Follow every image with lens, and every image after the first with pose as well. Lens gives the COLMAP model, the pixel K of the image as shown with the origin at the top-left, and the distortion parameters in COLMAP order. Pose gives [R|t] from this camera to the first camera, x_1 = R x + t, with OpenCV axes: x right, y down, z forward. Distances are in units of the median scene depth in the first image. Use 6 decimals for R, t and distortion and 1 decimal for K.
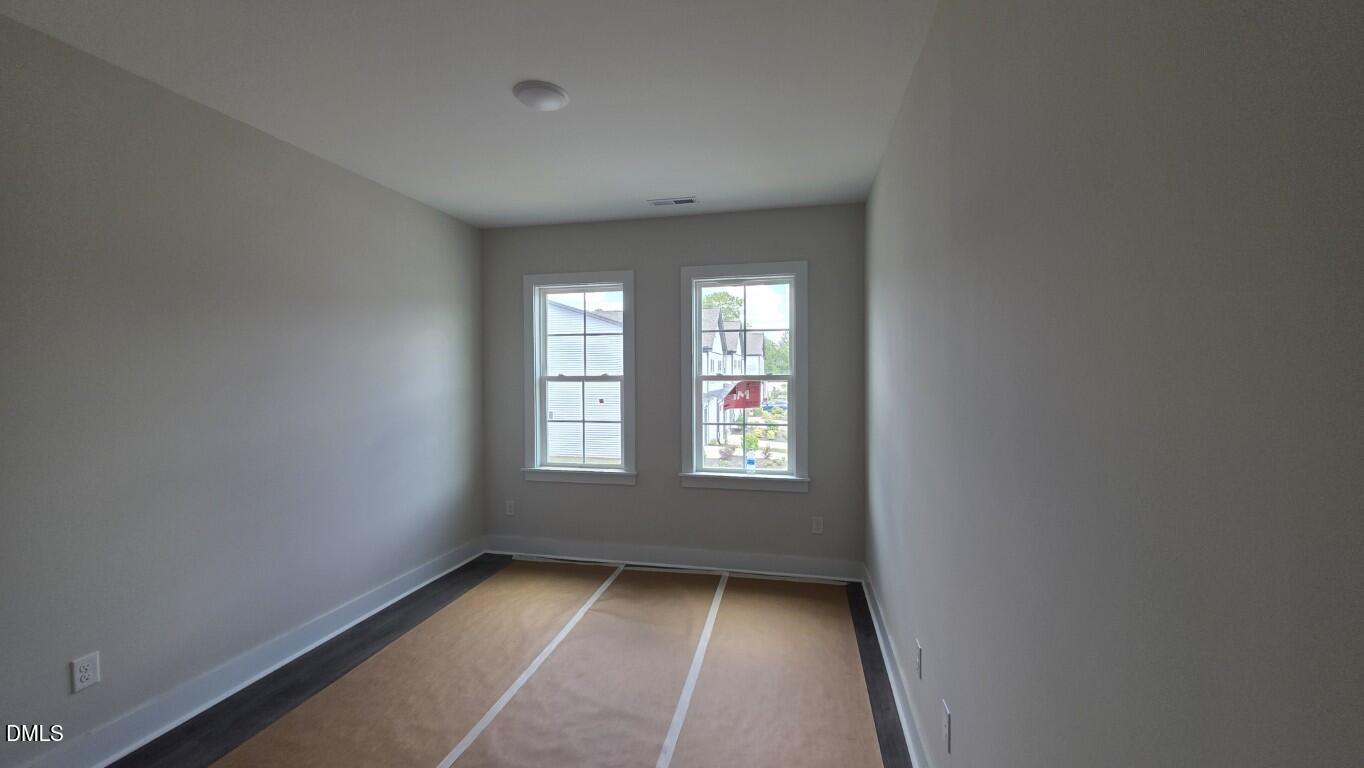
lens RADIAL K [[511.2, 0, 679.0], [0, 511.2, 383.6], [0, 0, 1]] dist [-0.002573, -0.000265]
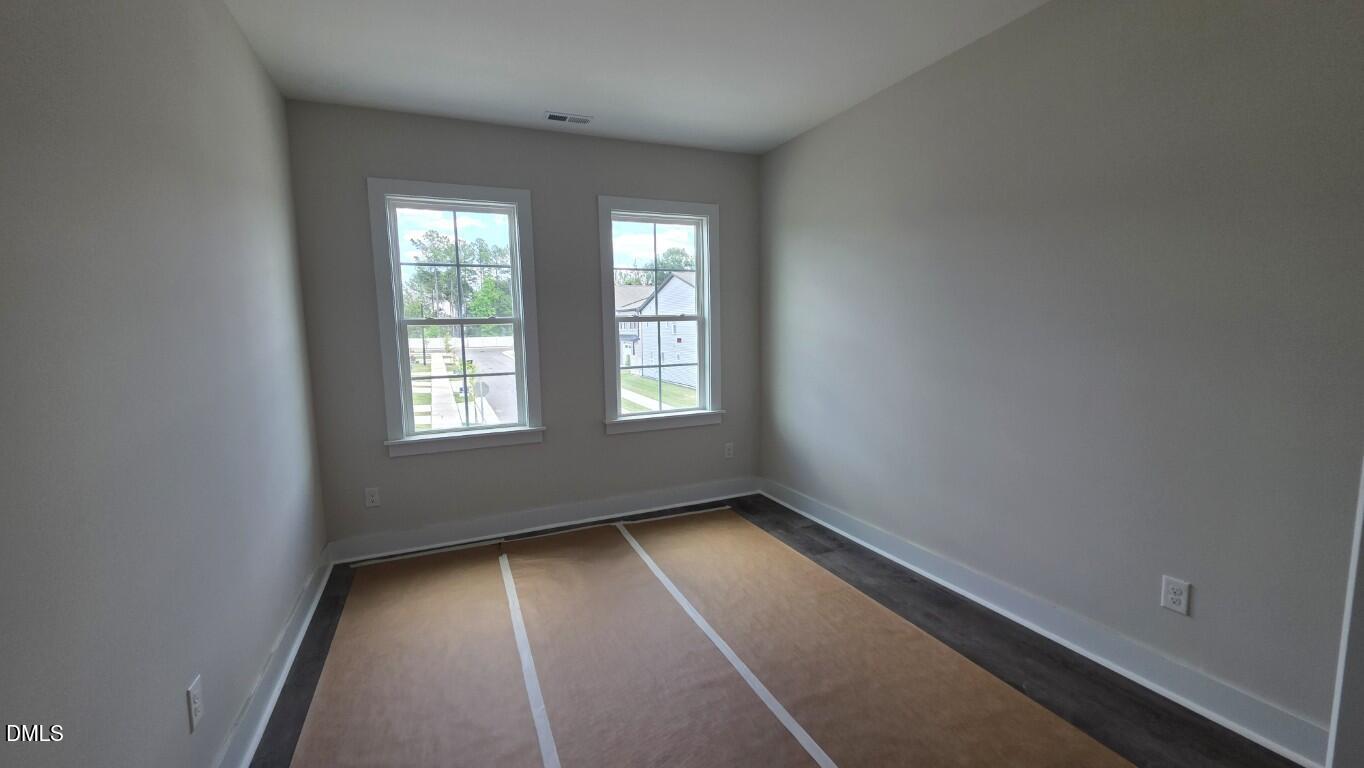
lens RADIAL K [[550.8, 0, 685.5], [0, 550.8, 384.0], [0, 0, 1]] dist [0.003940, 0.000279]
pose [[0.803515, -0.081284, 0.589709, -0.447384], [0.020818, 0.993865, 0.108627, 0.000818], [-0.594920, -0.075007, 0.800277, 0.099061]]
